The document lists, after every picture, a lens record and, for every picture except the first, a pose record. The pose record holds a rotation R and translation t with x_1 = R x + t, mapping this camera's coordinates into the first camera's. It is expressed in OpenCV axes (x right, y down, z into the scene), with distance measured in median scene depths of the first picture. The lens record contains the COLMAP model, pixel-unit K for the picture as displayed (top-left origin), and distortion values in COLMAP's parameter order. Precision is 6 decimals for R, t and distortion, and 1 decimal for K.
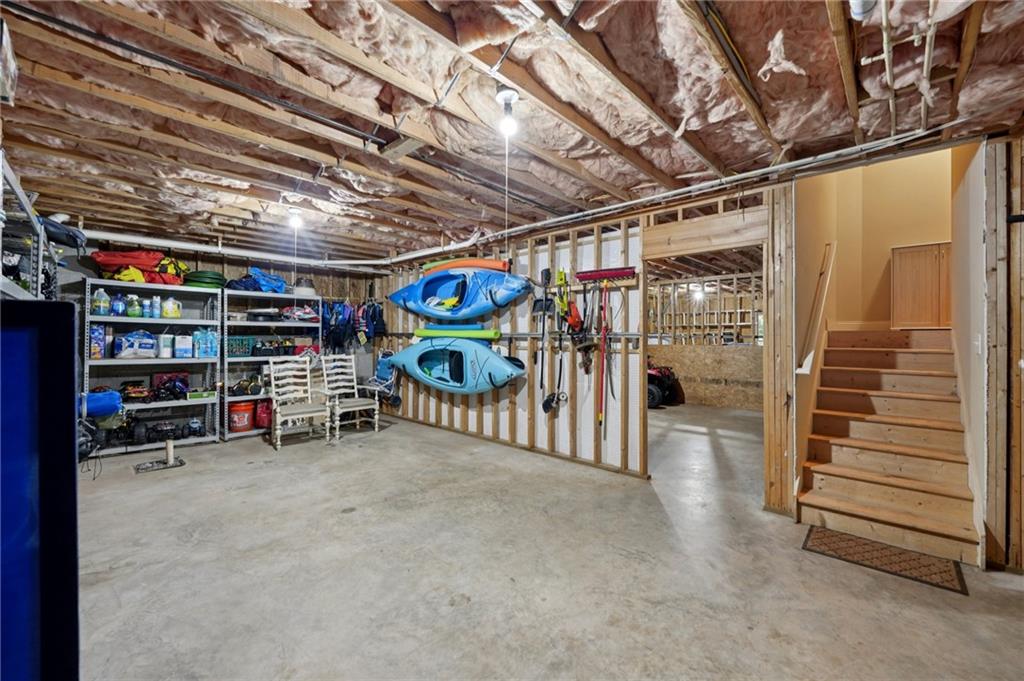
lens RADIAL K [[415.7, 0, 490.0], [0, 415.7, 336.4], [0, 0, 1]] dist [-0.005494, -0.001049]
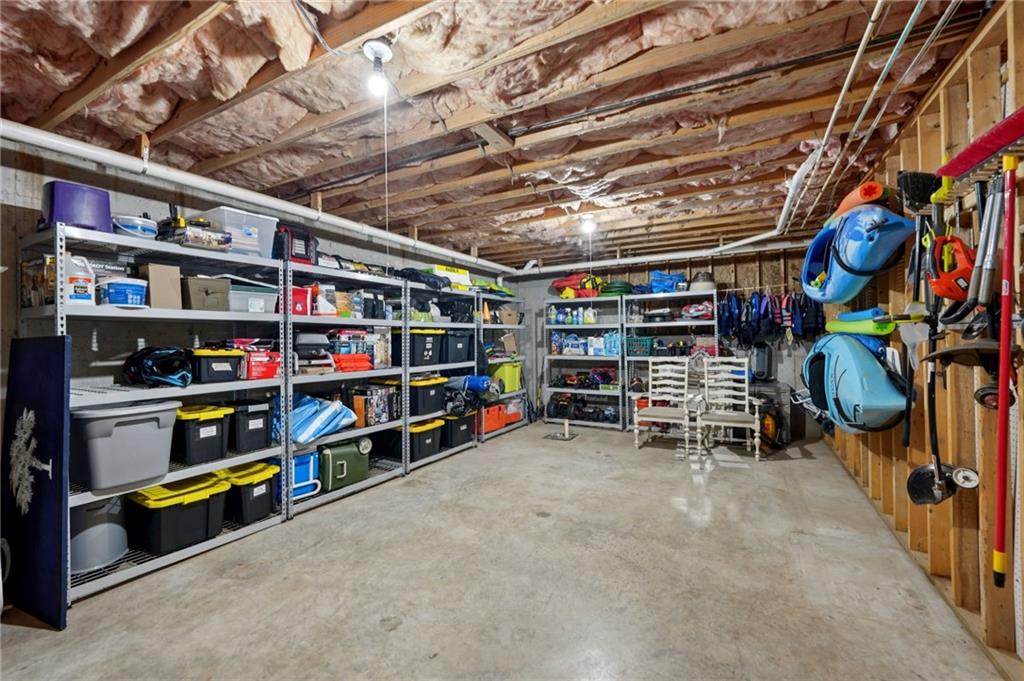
lens RADIAL K [[415.7, 0, 514.2], [0, 415.7, 340.8], [0, 0, 1]] dist [-0.005494, -0.001049]
pose [[0.297533, -0.006012, -0.954693, 0.454920], [0.021443, 0.999770, 0.000387, 0.002815], [0.954471, -0.020586, 0.297593, 0.503951]]
